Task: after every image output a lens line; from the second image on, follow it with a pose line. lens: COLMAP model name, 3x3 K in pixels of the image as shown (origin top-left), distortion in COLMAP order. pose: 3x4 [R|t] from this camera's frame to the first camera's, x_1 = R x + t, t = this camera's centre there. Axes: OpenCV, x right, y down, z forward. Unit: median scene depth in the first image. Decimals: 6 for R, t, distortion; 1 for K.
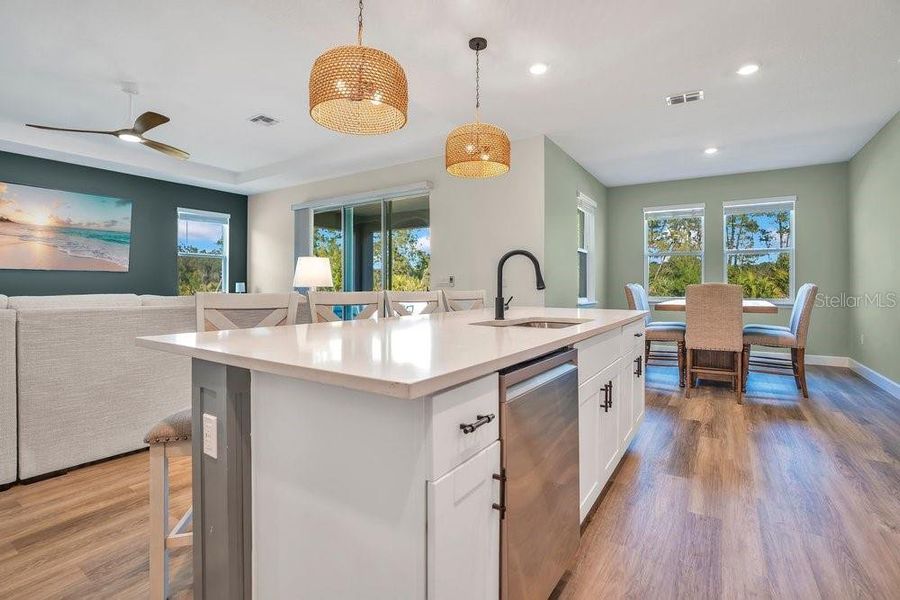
lens RADIAL K [[428.0, 0, 481.3], [0, 428.0, 278.9], [0, 0, 1]] dist [-0.000518, 0.000003]
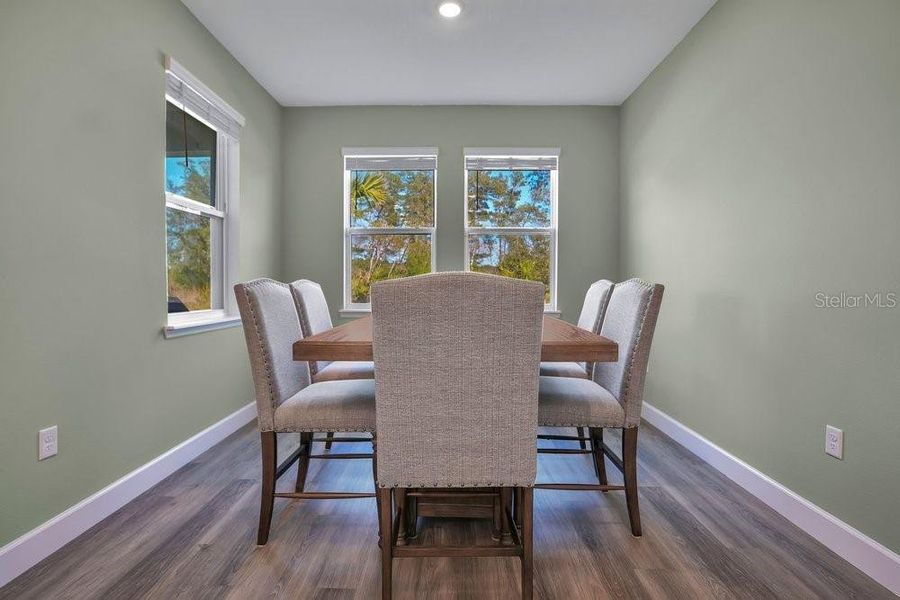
lens RADIAL K [[454.3, 0, 452.9], [0, 454.3, 285.0], [0, 0, 1]] dist [0.044638, 0.000011]
pose [[0.870353, -0.000181, 0.492428, 0.225777], [-0.005739, 0.999928, 0.010512, 0.010618], [-0.492395, -0.011975, 0.870290, 0.431713]]
